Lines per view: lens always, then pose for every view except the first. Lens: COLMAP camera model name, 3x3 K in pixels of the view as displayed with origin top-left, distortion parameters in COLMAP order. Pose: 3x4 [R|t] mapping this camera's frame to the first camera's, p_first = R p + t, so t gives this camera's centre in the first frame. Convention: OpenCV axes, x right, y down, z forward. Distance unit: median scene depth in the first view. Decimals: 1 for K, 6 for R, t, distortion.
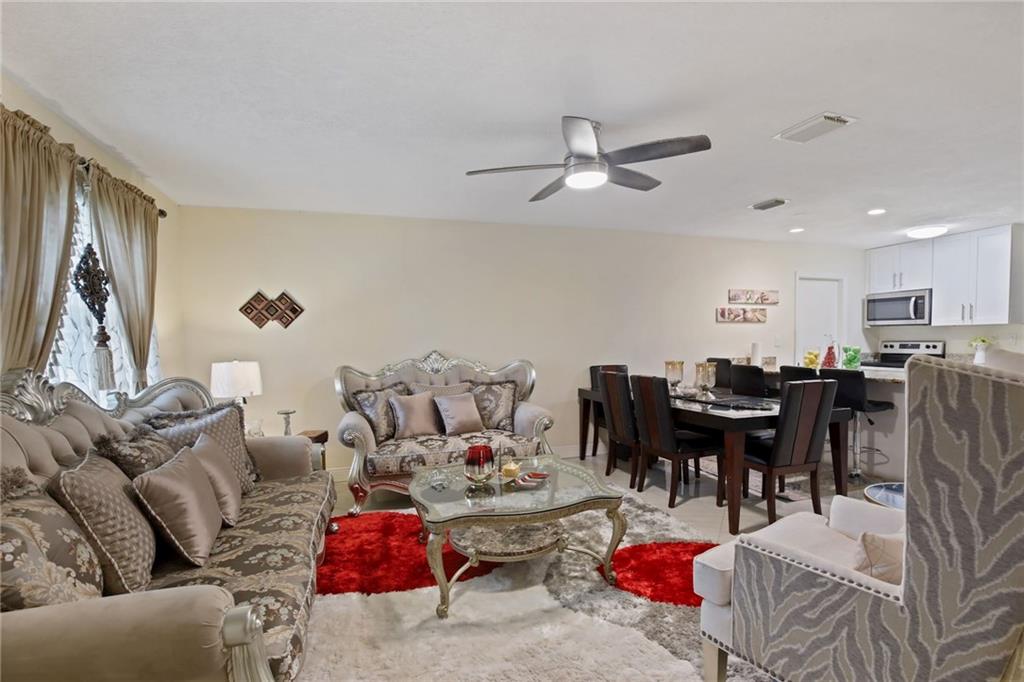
lens RADIAL K [[485.6, 0, 512.1], [0, 485.6, 358.2], [0, 0, 1]] dist [-0.000593, -0.000279]
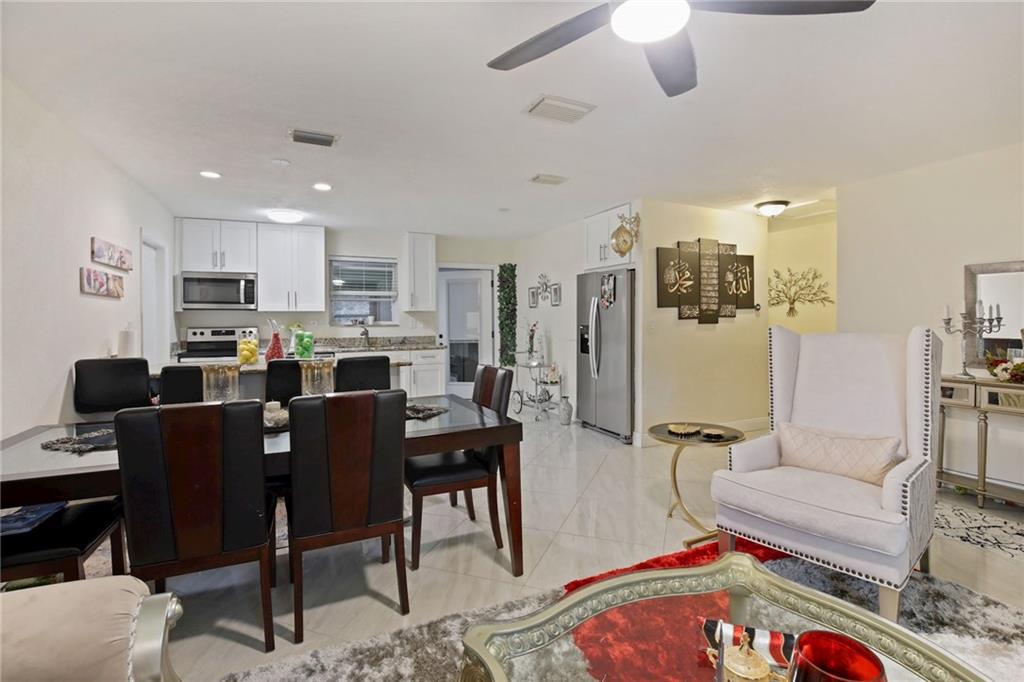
lens RADIAL K [[478.2, 0, 511.5], [0, 478.2, 313.7], [0, 0, 1]] dist [-0.024535, -0.000277]
pose [[-0.137367, 0.022987, 0.990253, -0.152914], [0.045511, 0.998821, -0.016873, -0.021599], [-0.989474, 0.042750, -0.138252, 0.604594]]
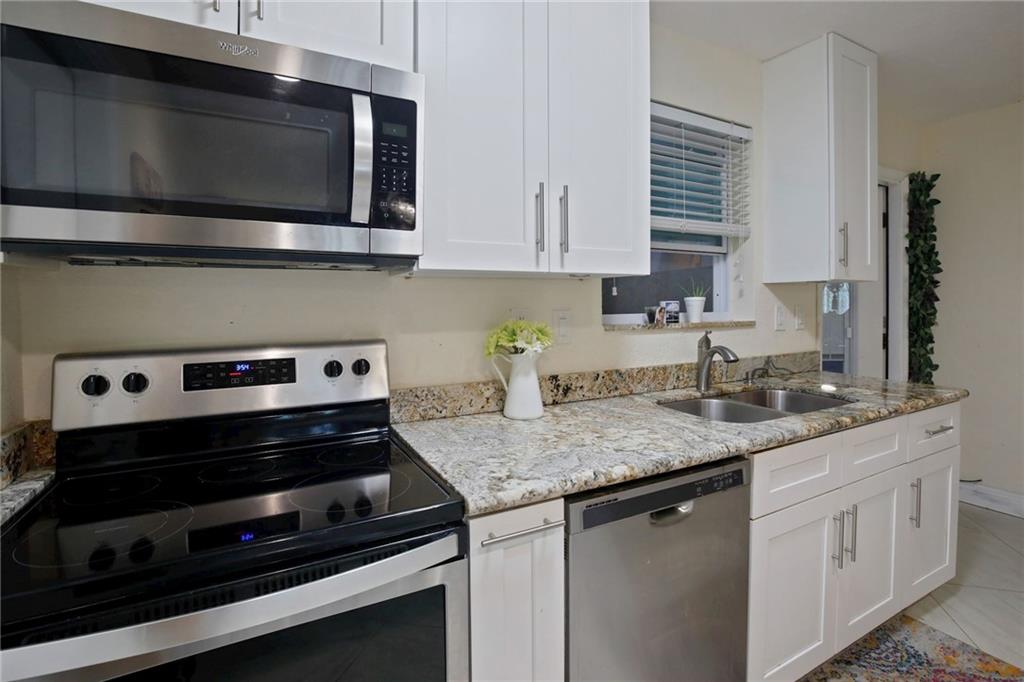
lens RADIAL K [[478.2, 0, 511.5], [0, 478.2, 313.7], [0, 0, 1]] dist [-0.024535, -0.000277]
pose [[-0.194492, -0.003527, 0.980898, 0.638520], [0.049495, 0.998684, 0.013405, -0.047328], [-0.979655, 0.051157, -0.194061, 0.967781]]
